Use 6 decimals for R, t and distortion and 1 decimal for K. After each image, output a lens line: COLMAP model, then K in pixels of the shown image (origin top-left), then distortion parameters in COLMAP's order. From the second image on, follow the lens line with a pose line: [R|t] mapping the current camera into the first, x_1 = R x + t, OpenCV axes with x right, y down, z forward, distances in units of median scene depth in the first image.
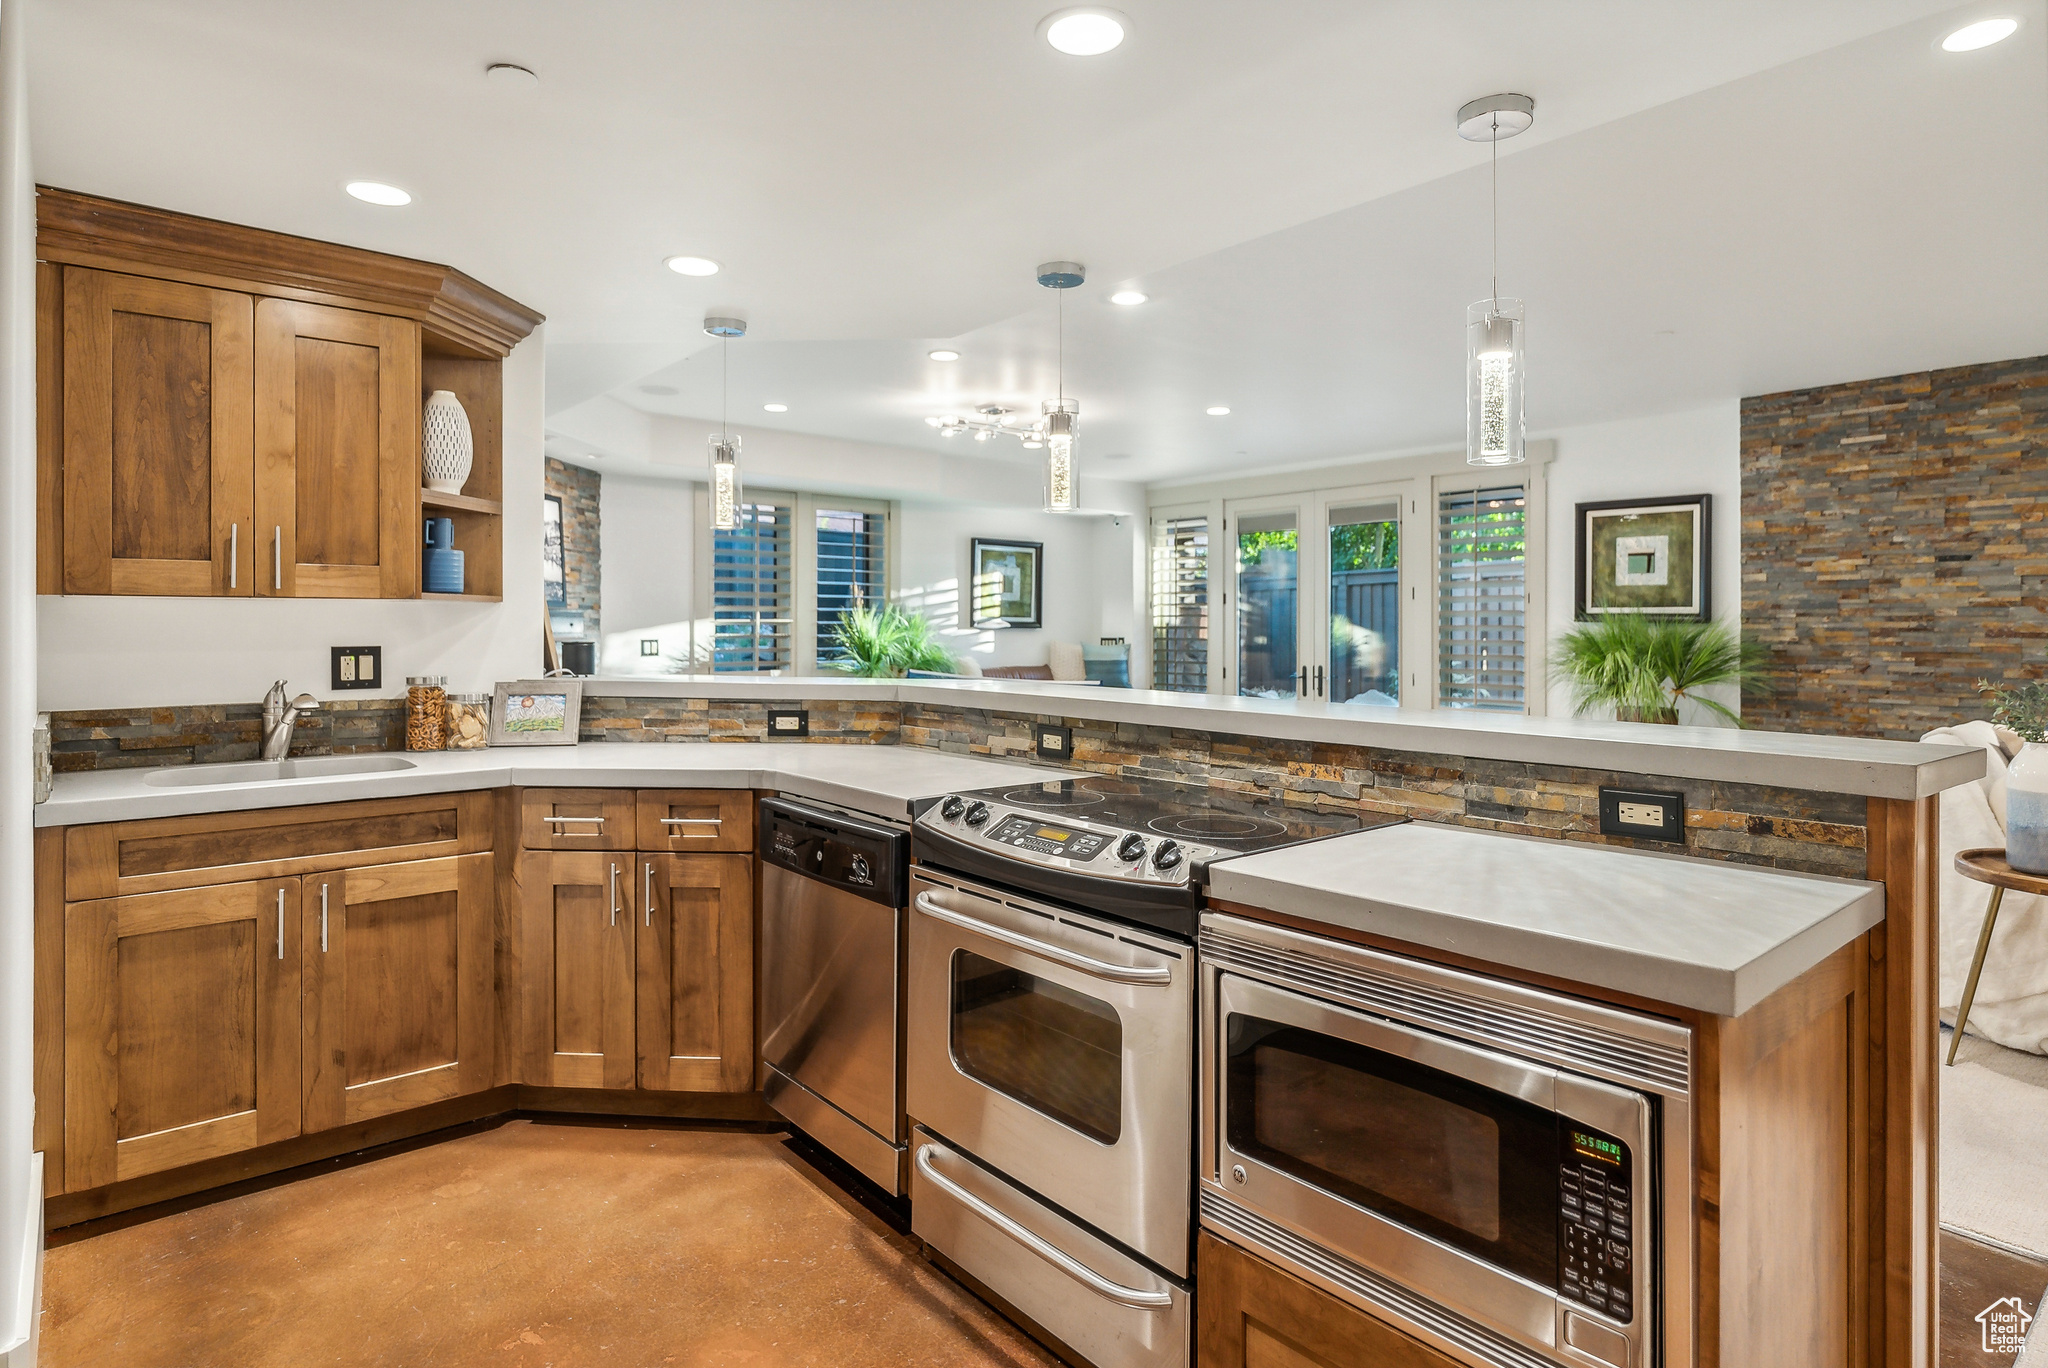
lens RADIAL K [[1107.6, 0, 1021.9], [0, 1107.6, 629.9], [0, 0, 1]] dist [-0.002250, -0.001014]
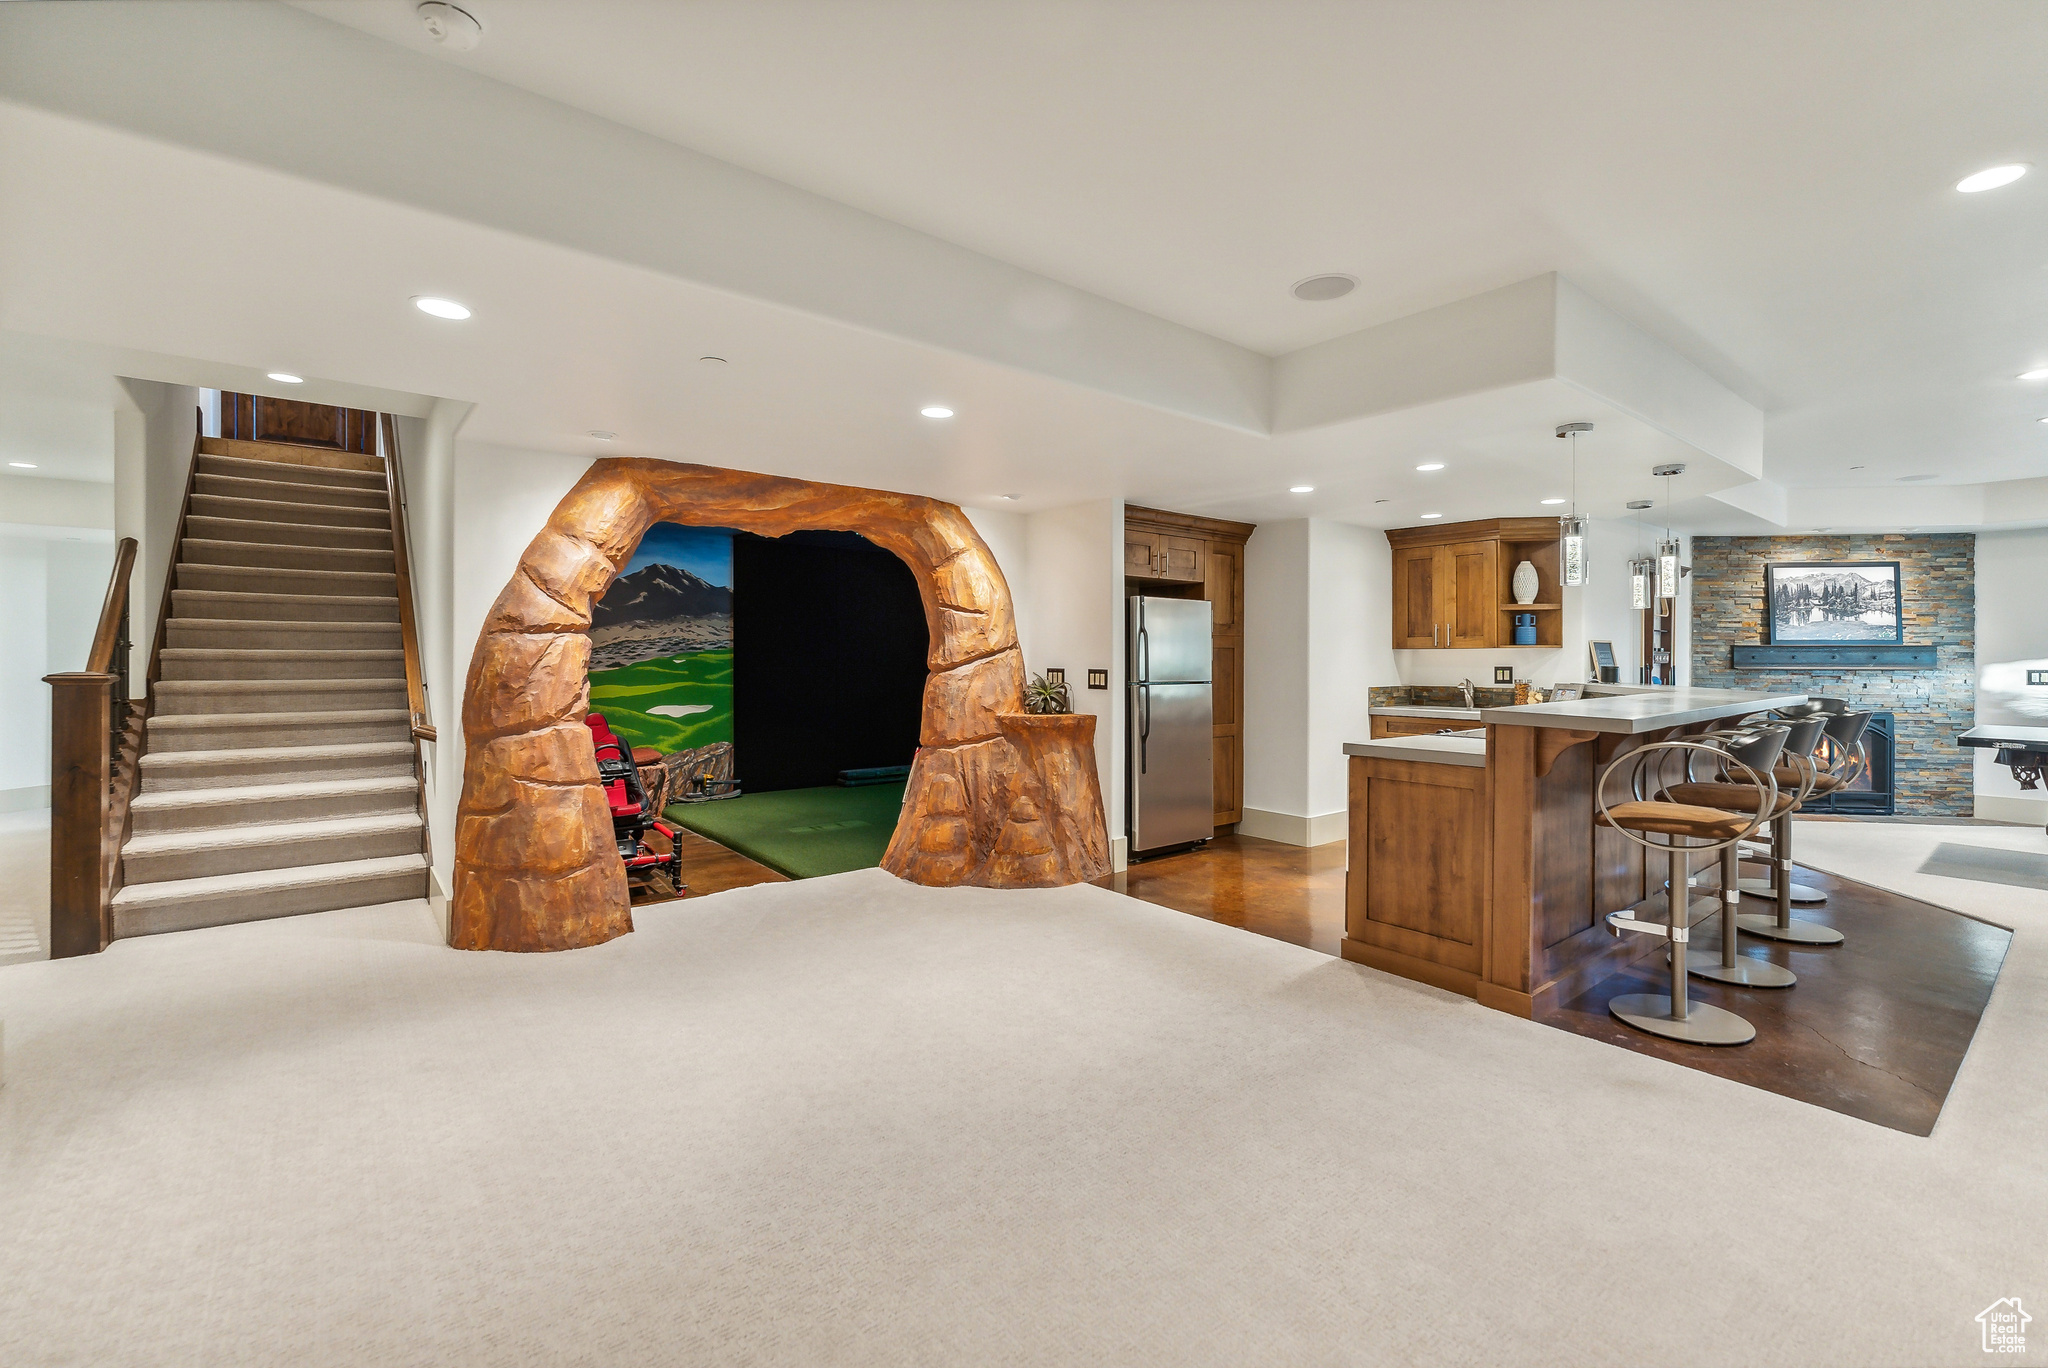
lens RADIAL K [[874.5, 0, 1023.7], [0, 874.5, 653.3], [0, 0, 1]] dist [0.000917, 0.000369]
pose [[-0.026036, -0.004892, -0.999649, 0.788896], [-0.003892, 0.999981, -0.004792, -0.000968], [0.999653, 0.003766, -0.026054, -0.024659]]
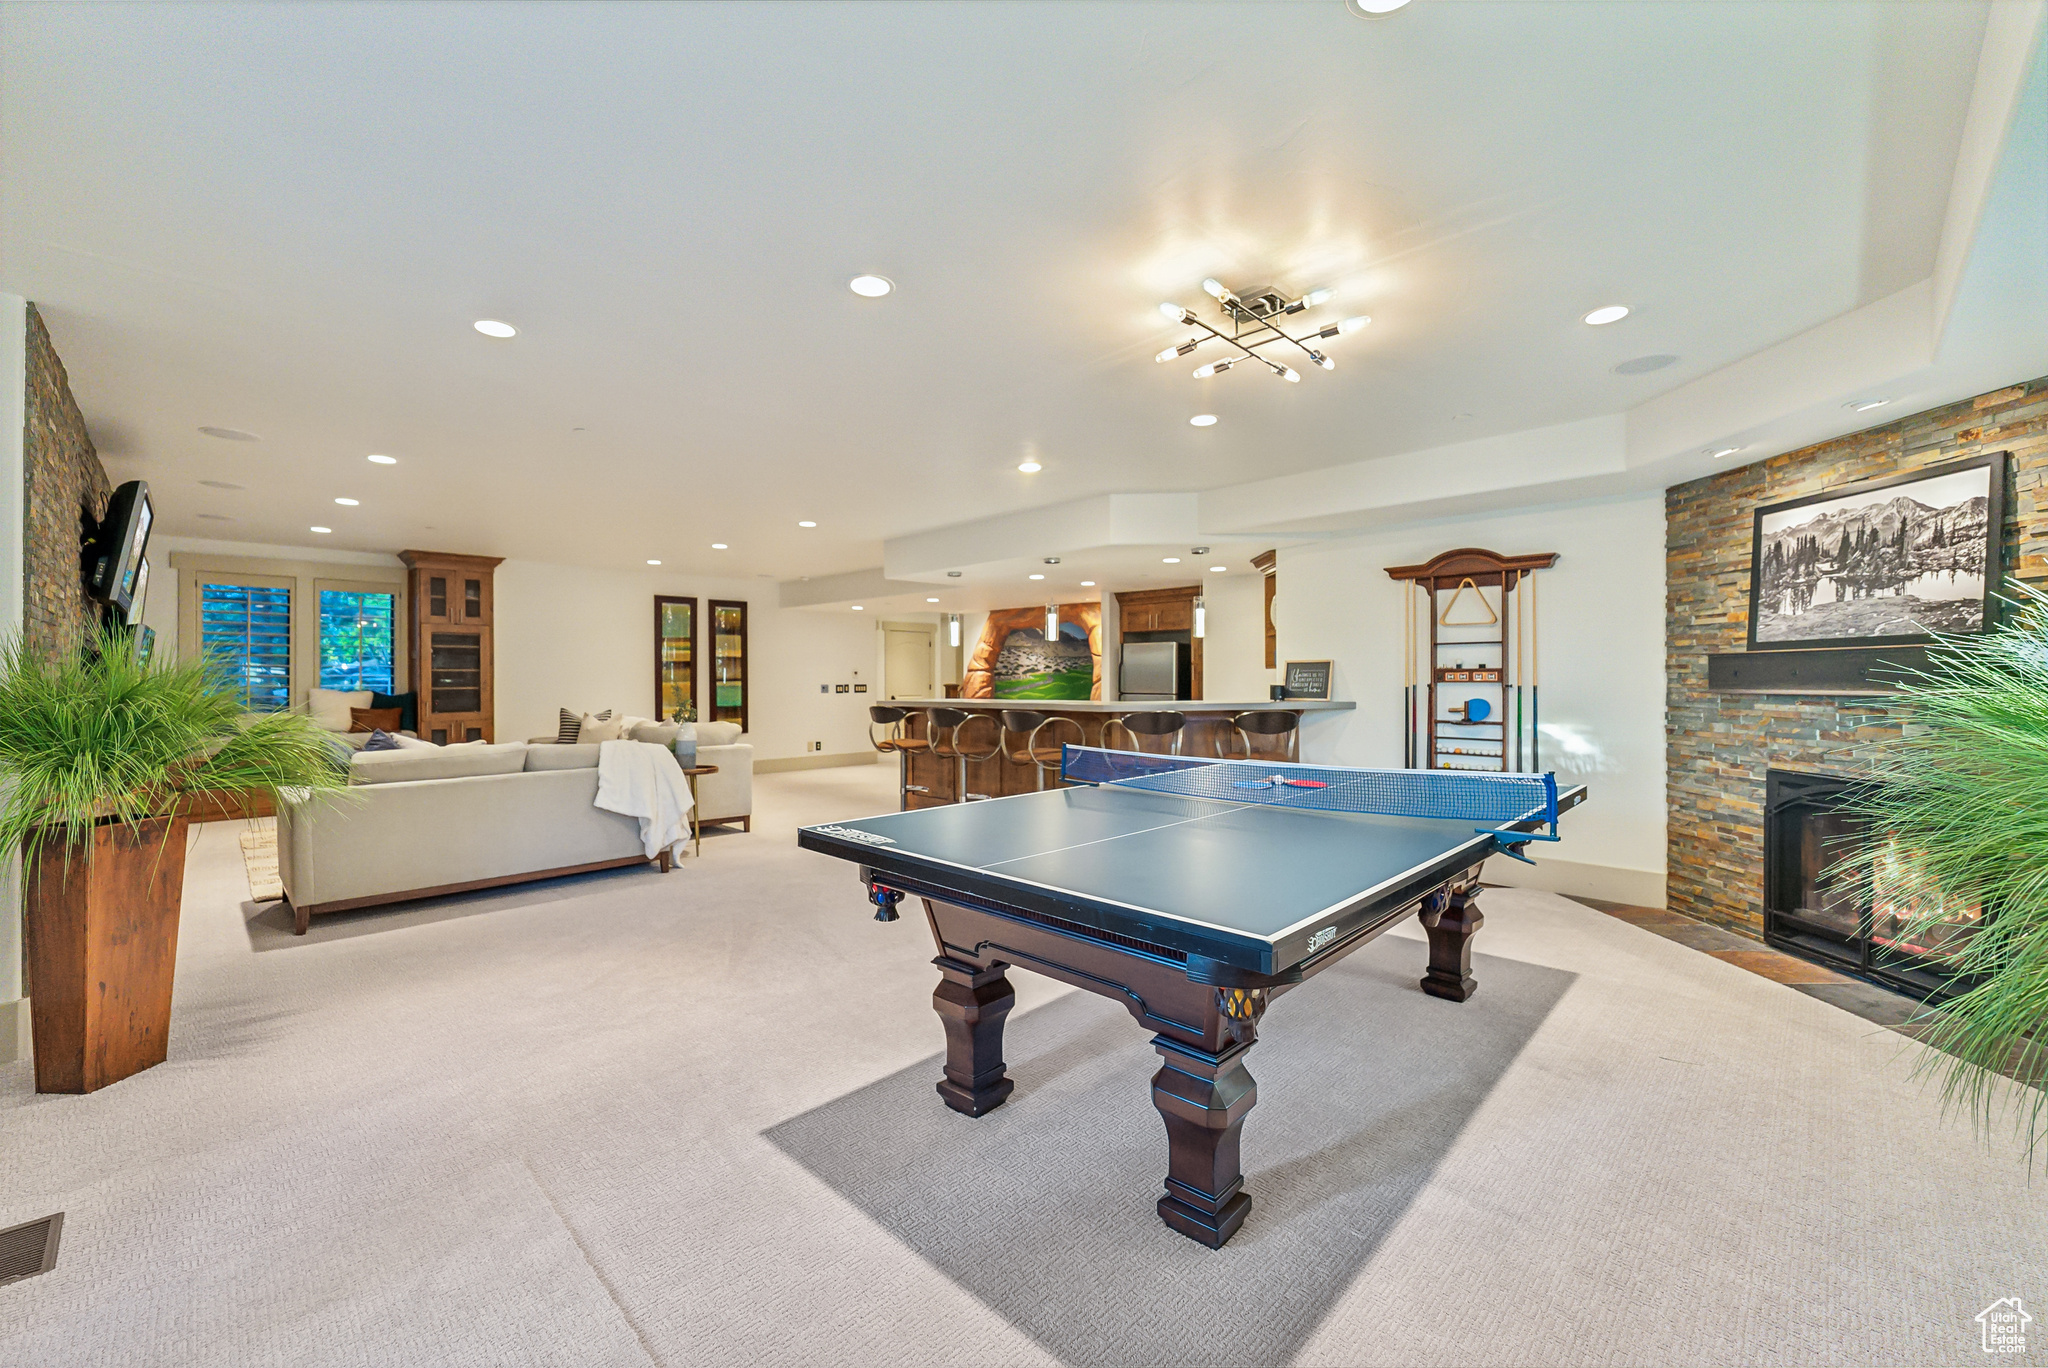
lens RADIAL K [[826.7, 0, 1009.8], [0, 826.7, 664.0], [0, 0, 1]] dist [0.002283, -0.000103]
pose [[-0.996856, 0.001653, -0.079220, 0.164483], [0.003113, 0.999827, -0.018315, -0.002158], [0.079176, -0.018504, -0.996689, 1.664104]]
